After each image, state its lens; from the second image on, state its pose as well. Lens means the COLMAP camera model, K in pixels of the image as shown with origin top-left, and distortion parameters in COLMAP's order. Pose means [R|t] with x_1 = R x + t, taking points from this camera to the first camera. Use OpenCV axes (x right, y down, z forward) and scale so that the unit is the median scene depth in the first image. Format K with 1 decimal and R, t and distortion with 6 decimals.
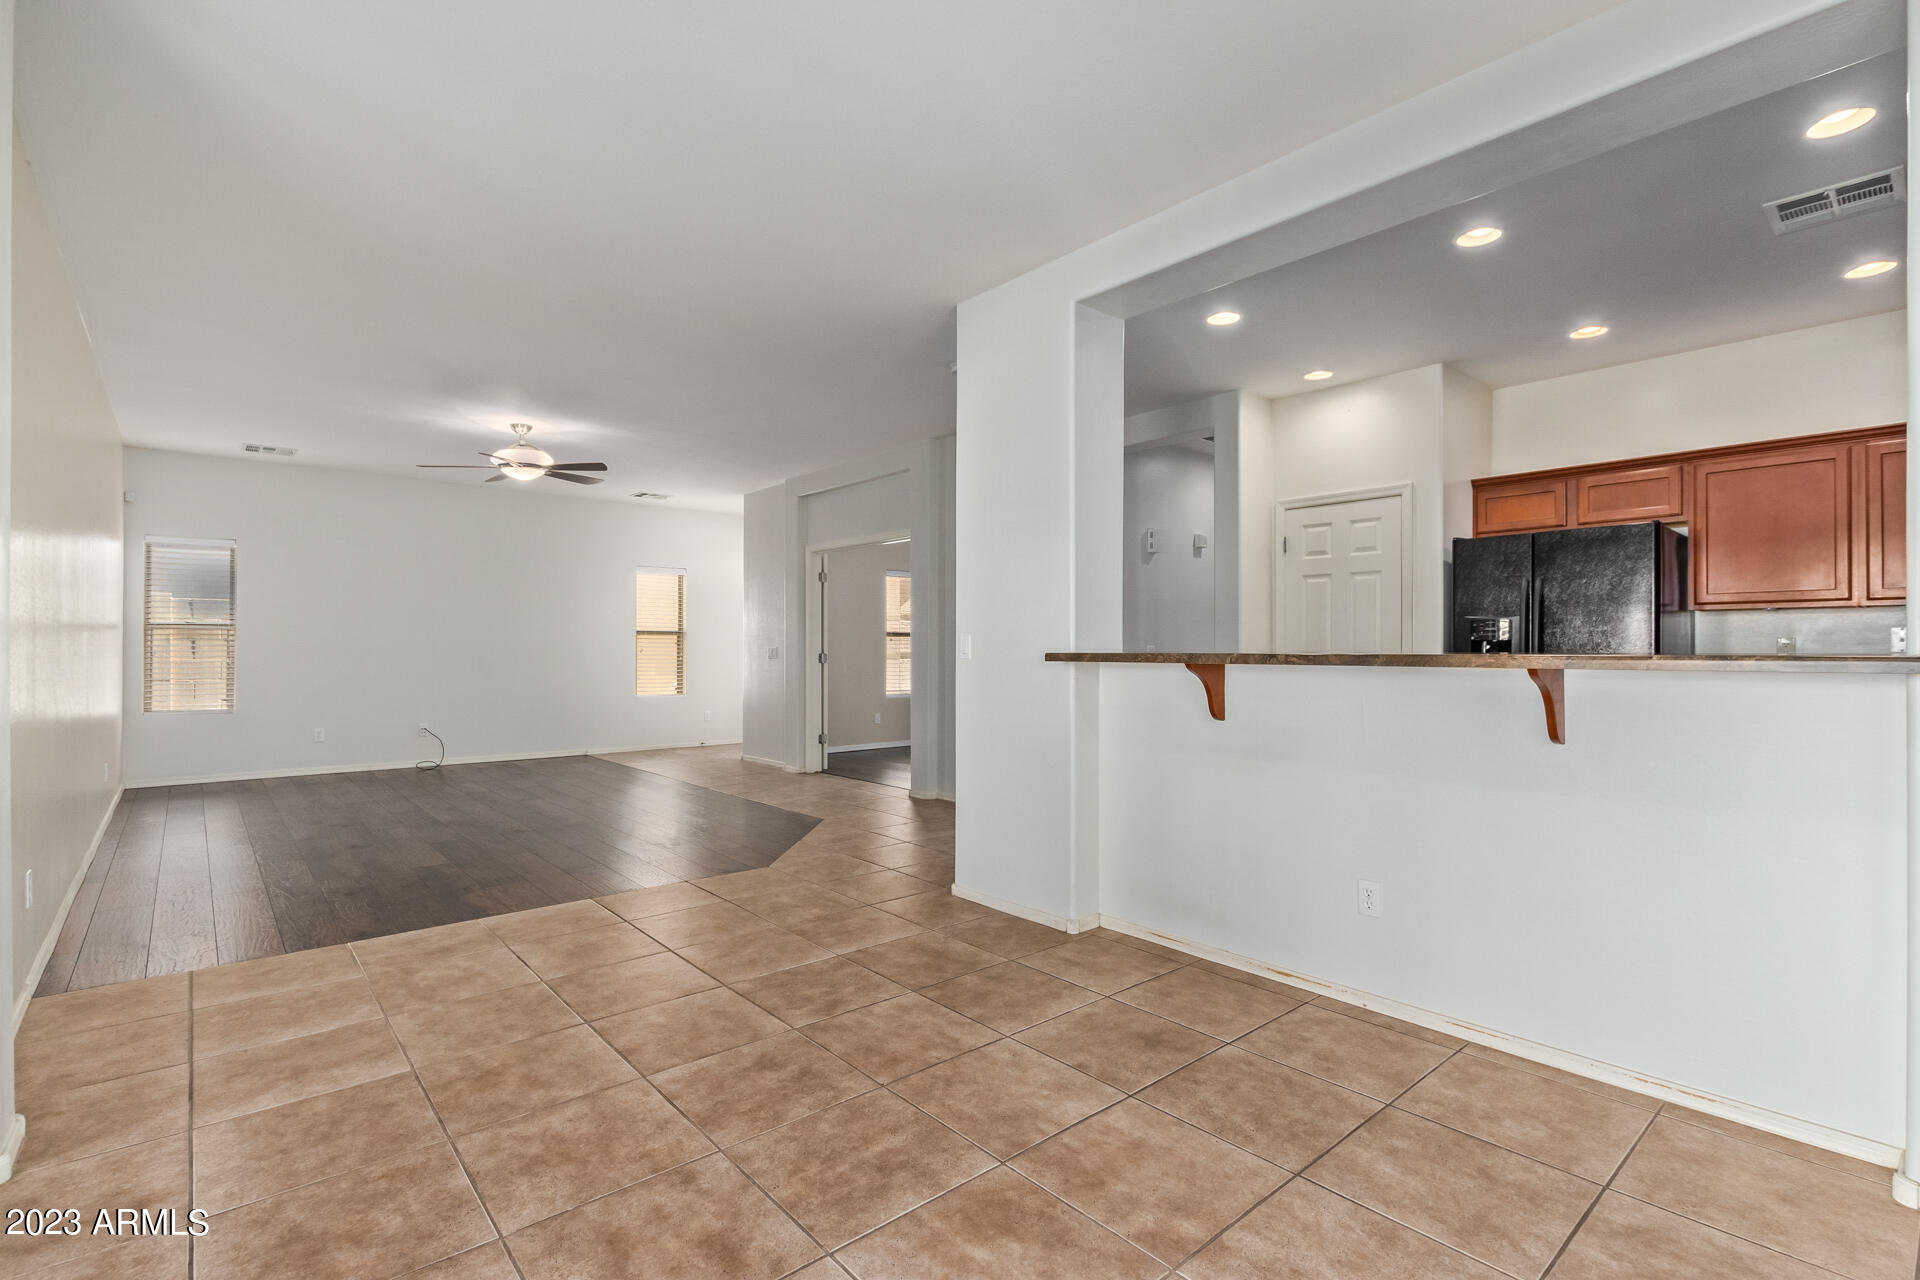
lens RADIAL K [[887.2, 0, 972.5], [0, 887.2, 645.9], [0, 0, 1]] dist [0.004614, -0.006544]
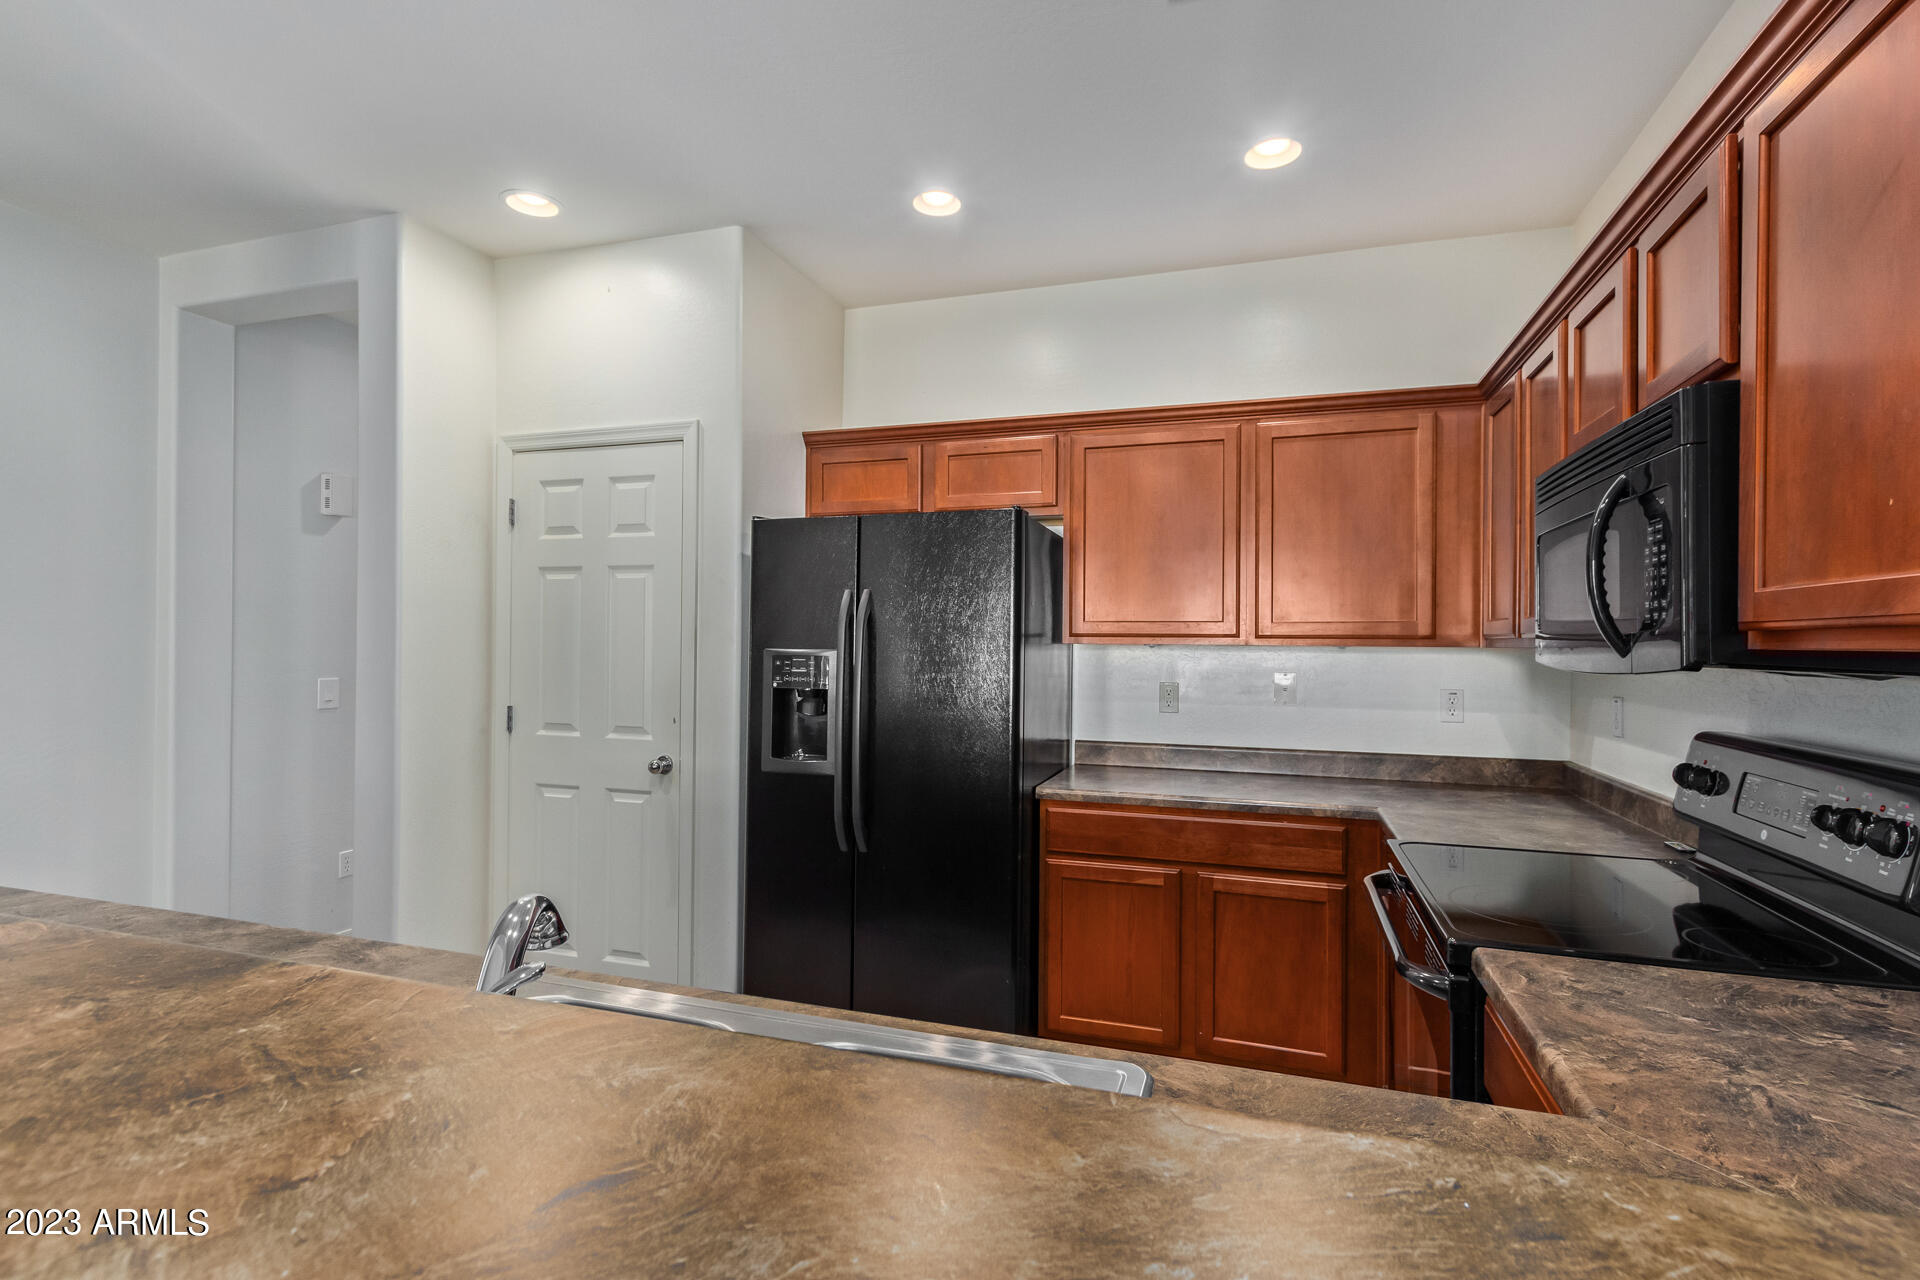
lens RADIAL K [[896.9, 0, 965.8], [0, 896.9, 637.2], [0, 0, 1]] dist [0.002502, 0.000214]
pose [[0.863897, 0.007734, 0.503609, 0.345659], [-0.009831, 0.999951, 0.001508, -0.040734], [-0.503572, -0.006254, 0.863931, 0.384844]]
